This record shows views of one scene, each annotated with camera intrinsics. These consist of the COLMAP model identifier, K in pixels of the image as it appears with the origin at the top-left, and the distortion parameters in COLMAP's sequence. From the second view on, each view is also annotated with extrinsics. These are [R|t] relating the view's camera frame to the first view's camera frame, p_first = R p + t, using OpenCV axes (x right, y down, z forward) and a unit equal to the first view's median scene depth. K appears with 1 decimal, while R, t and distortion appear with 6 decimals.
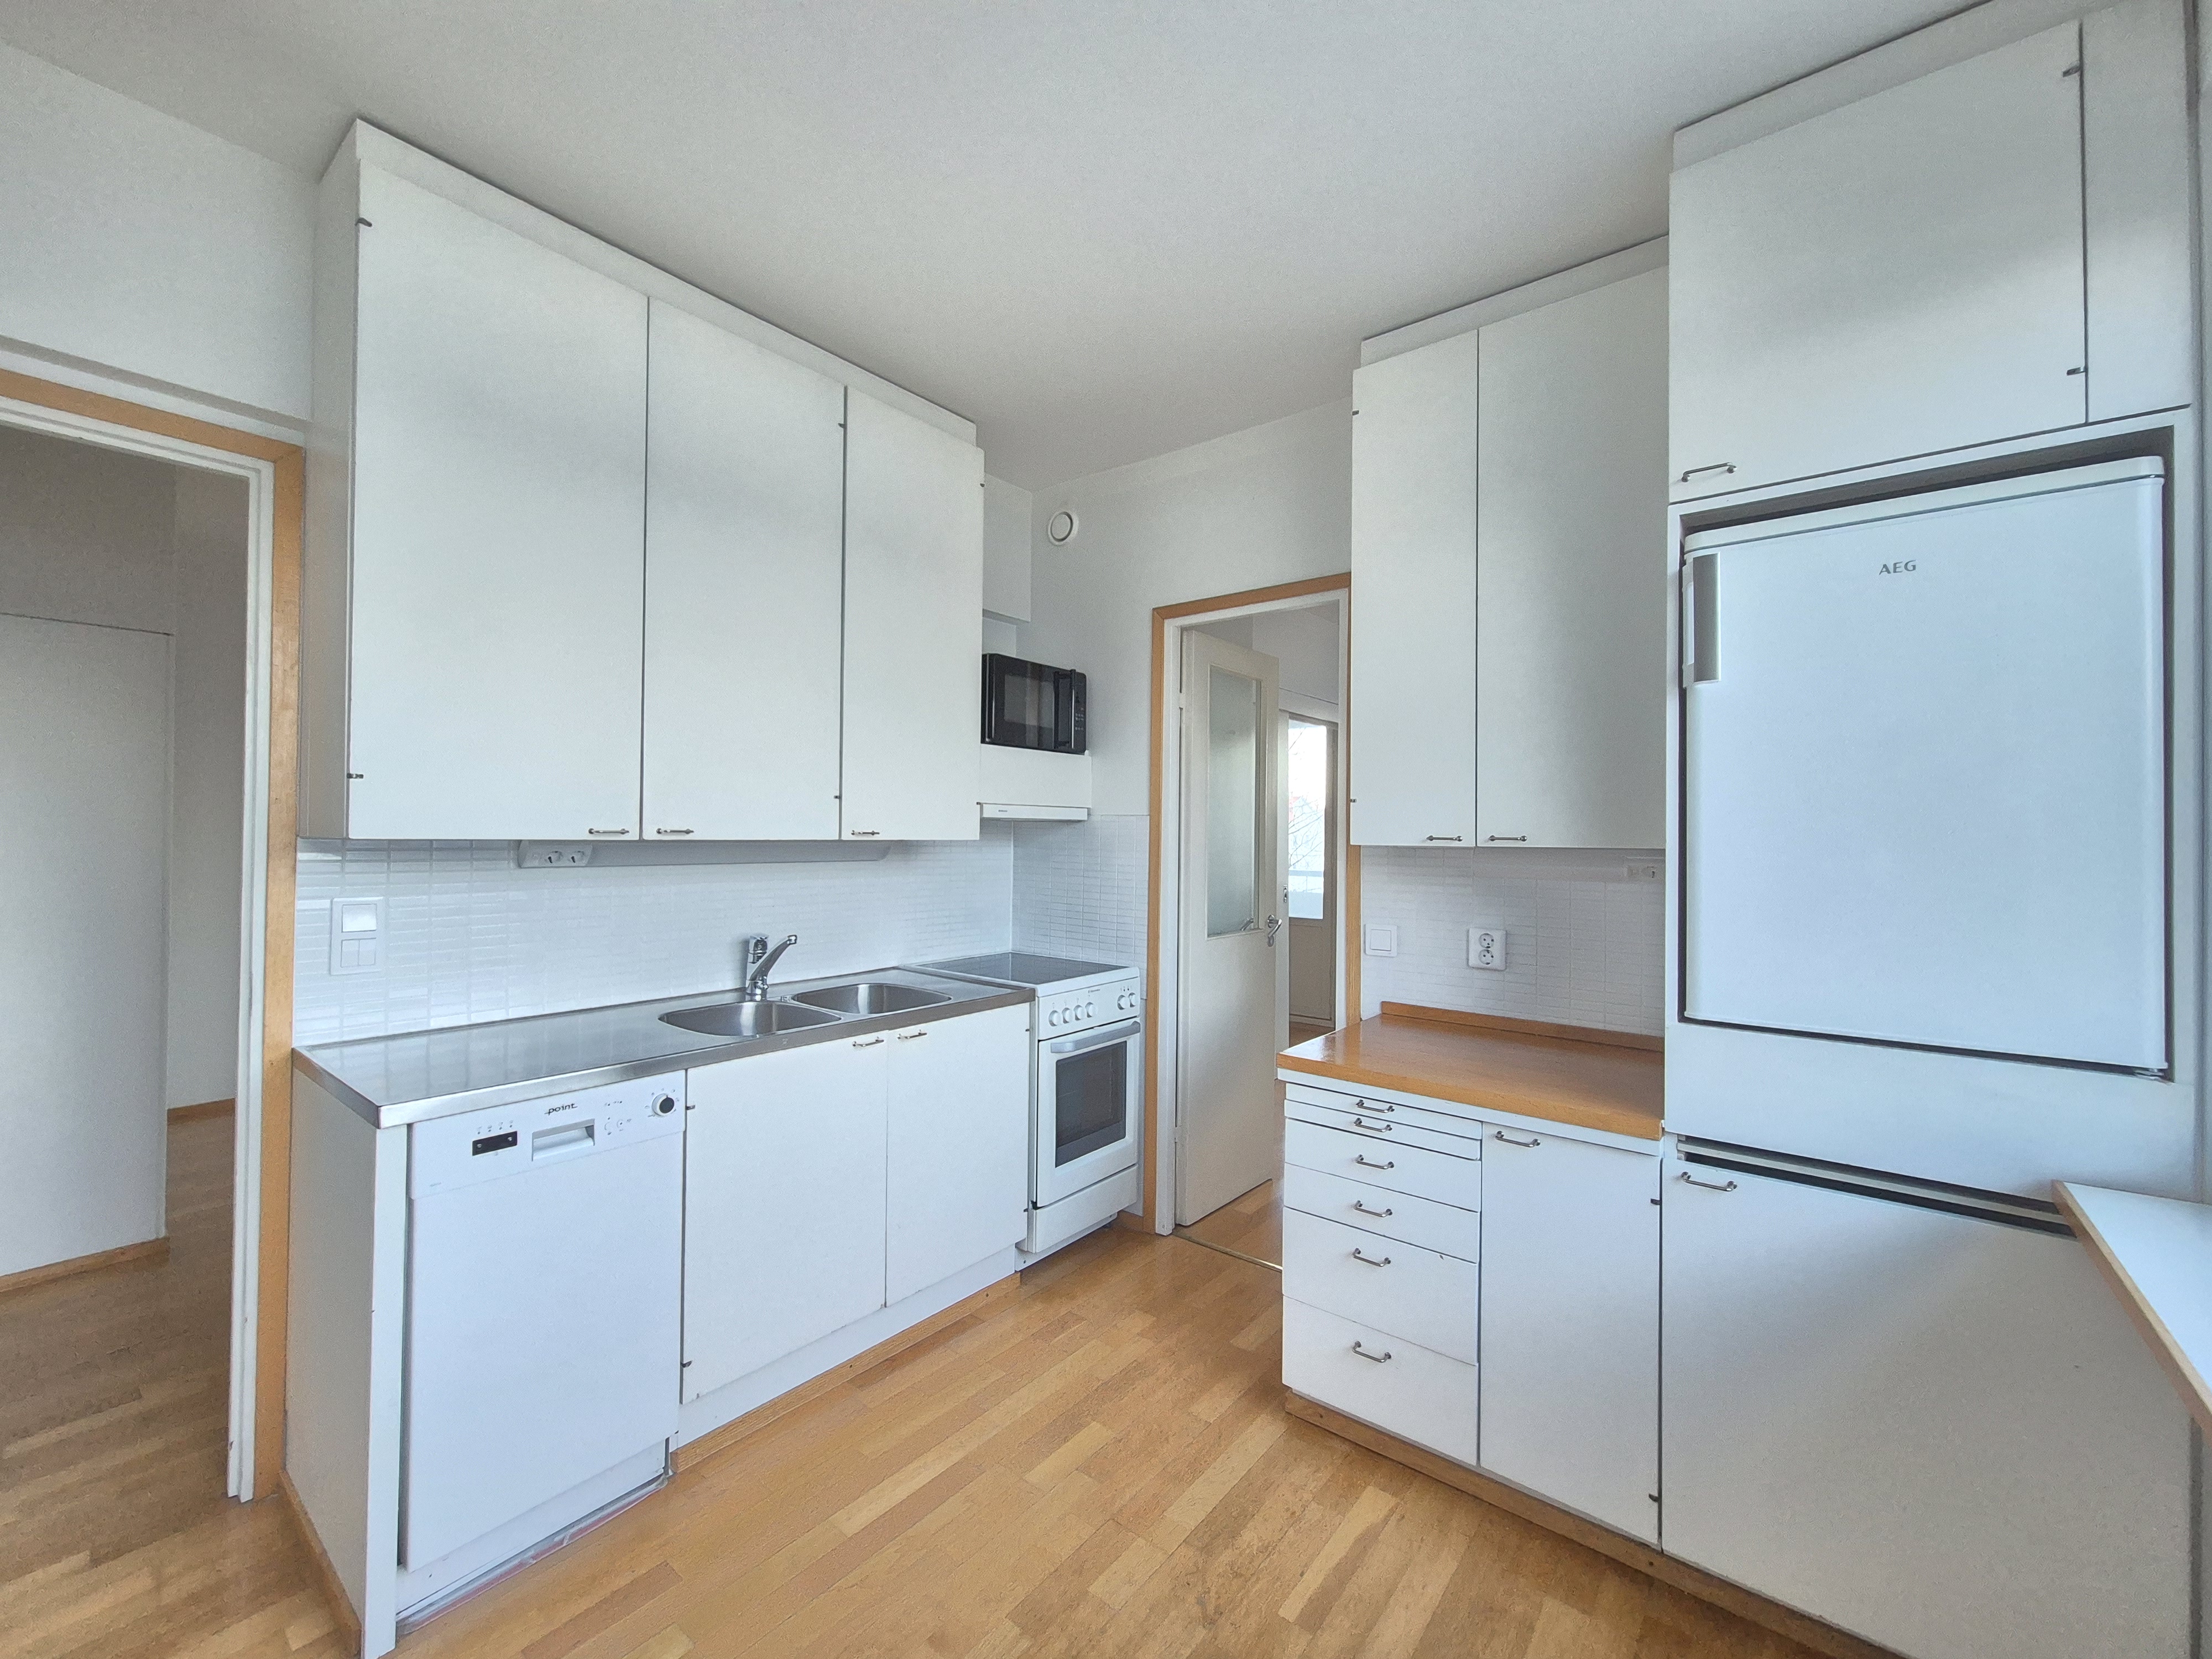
lens RADIAL K [[905.1, 0, 1095.6], [0, 905.1, 828.3], [0, 0, 1]] dist [0.004880, 0.000321]
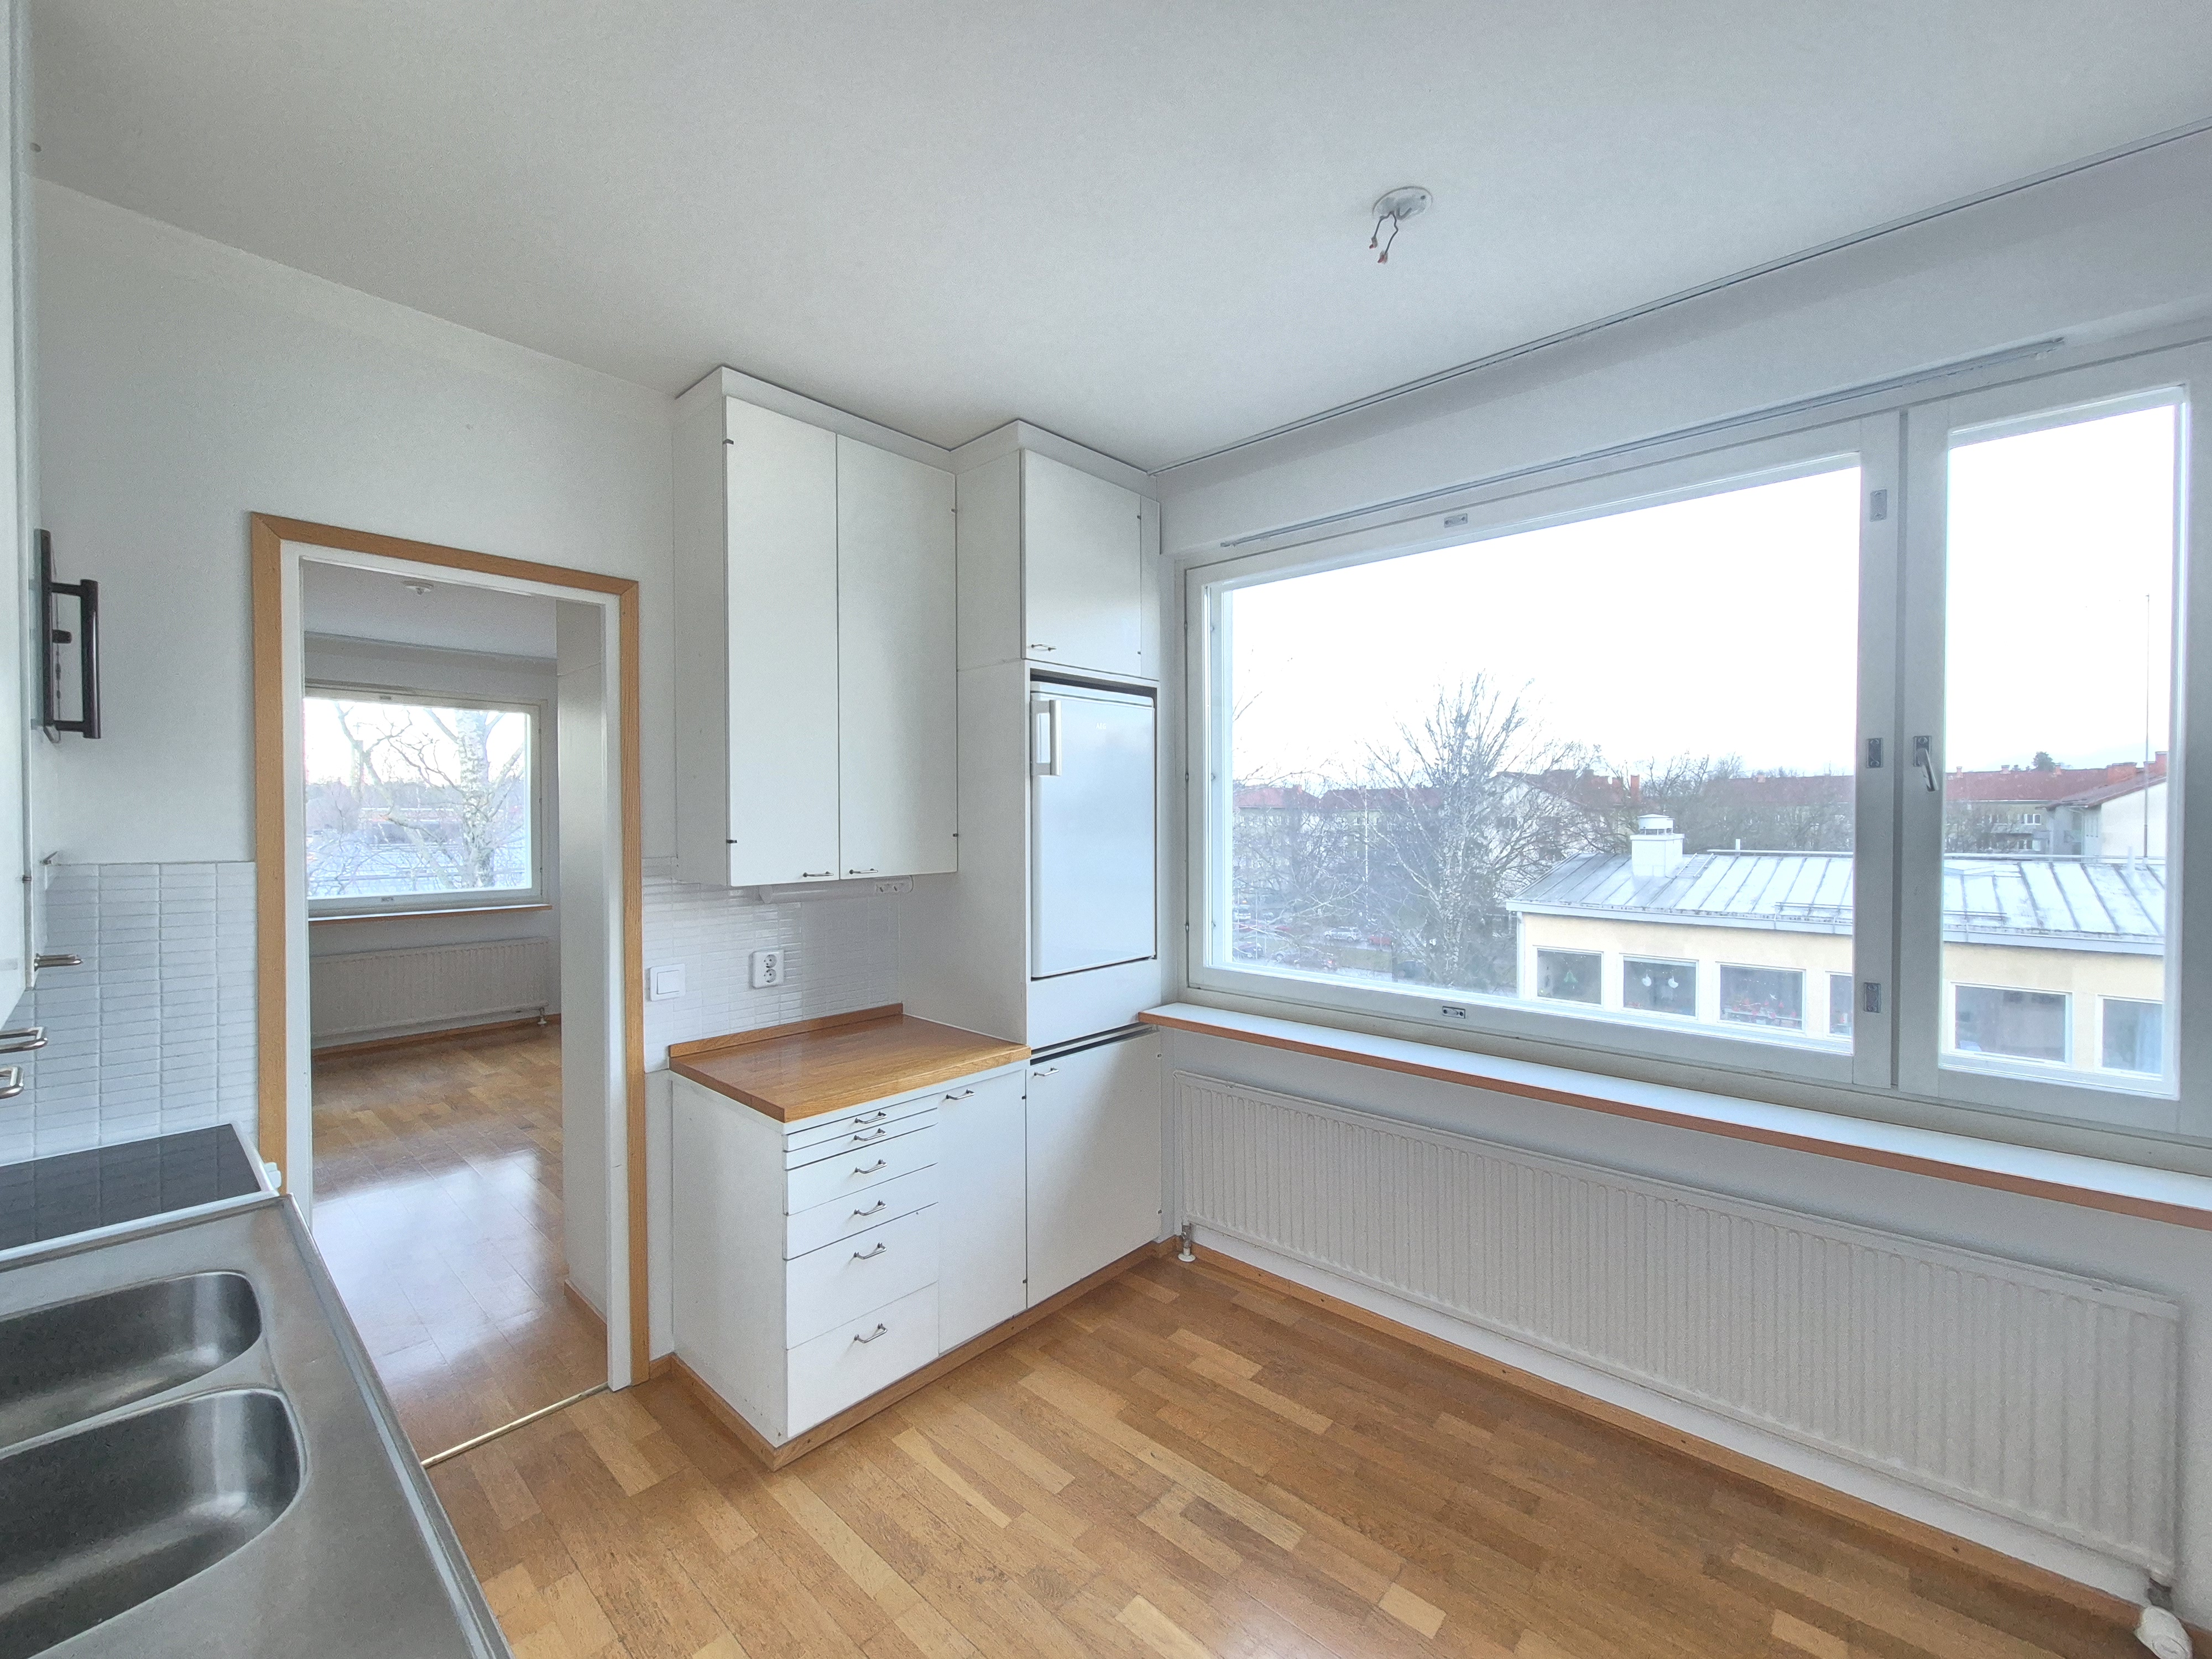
lens RADIAL K [[905.1, 0, 1095.5], [0, 905.1, 821.6], [0, 0, 1]] dist [0.004880, 0.000321]
pose [[0.070416, -0.019142, 0.997334, -0.811559], [-0.004167, 0.999801, 0.019484, -0.088643], [-0.997509, -0.005528, 0.070322, 0.654000]]
